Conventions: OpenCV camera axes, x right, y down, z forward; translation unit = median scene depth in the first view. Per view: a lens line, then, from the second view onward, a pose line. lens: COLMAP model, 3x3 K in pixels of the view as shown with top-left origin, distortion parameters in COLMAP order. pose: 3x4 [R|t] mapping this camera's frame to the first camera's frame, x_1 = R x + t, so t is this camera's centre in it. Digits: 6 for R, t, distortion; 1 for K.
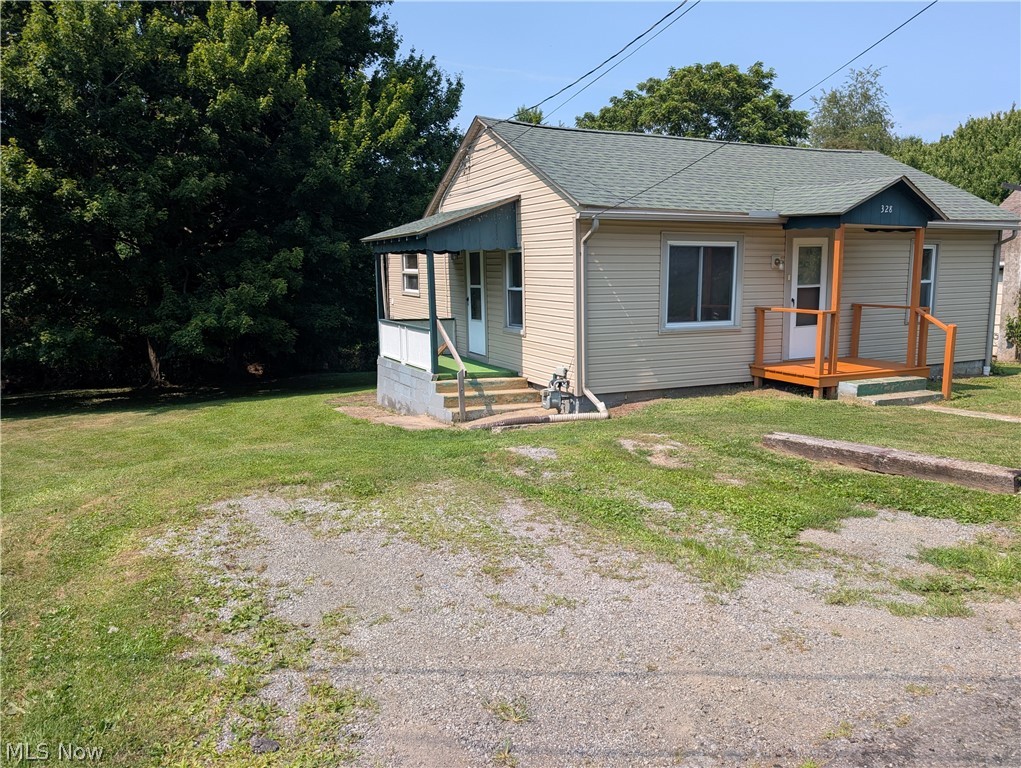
lens RADIAL K [[726.5, 0, 510.5], [0, 726.5, 380.7], [0, 0, 1]] dist [0.032849, -0.005050]
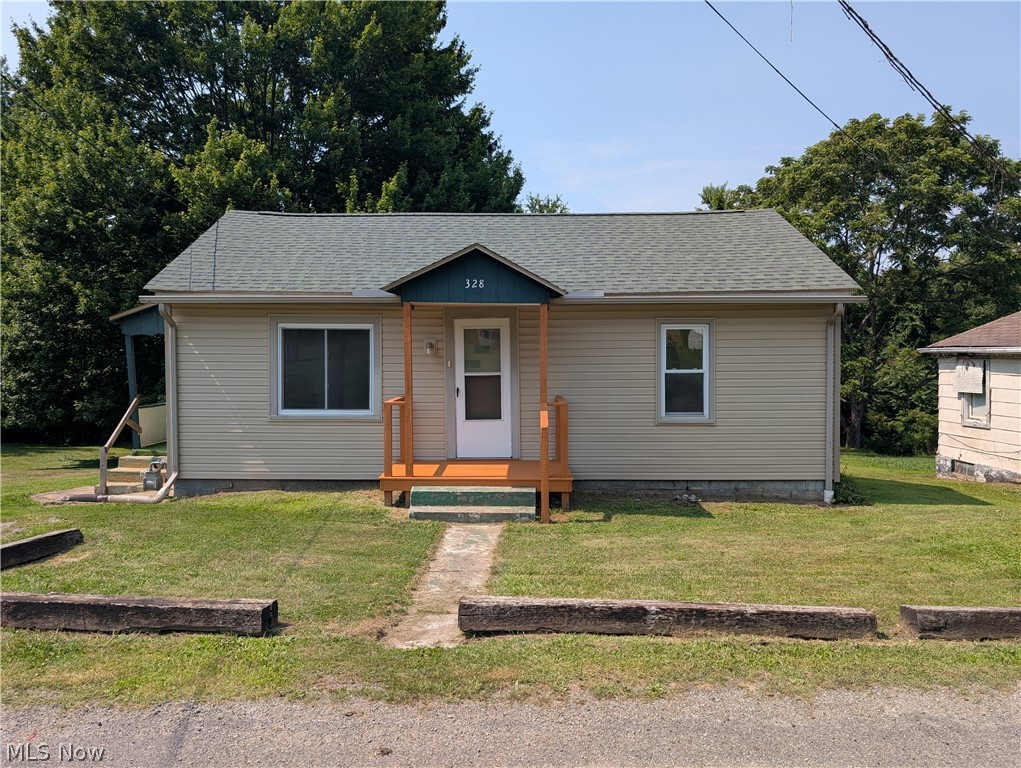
lens RADIAL K [[726.5, 0, 510.4], [0, 726.5, 386.4], [0, 0, 1]] dist [0.032849, -0.005050]
pose [[0.898942, 0.024041, -0.437408, 0.851291], [-0.070381, 0.993448, -0.090040, -0.042353], [0.432377, 0.111726, 0.894744, 0.266055]]
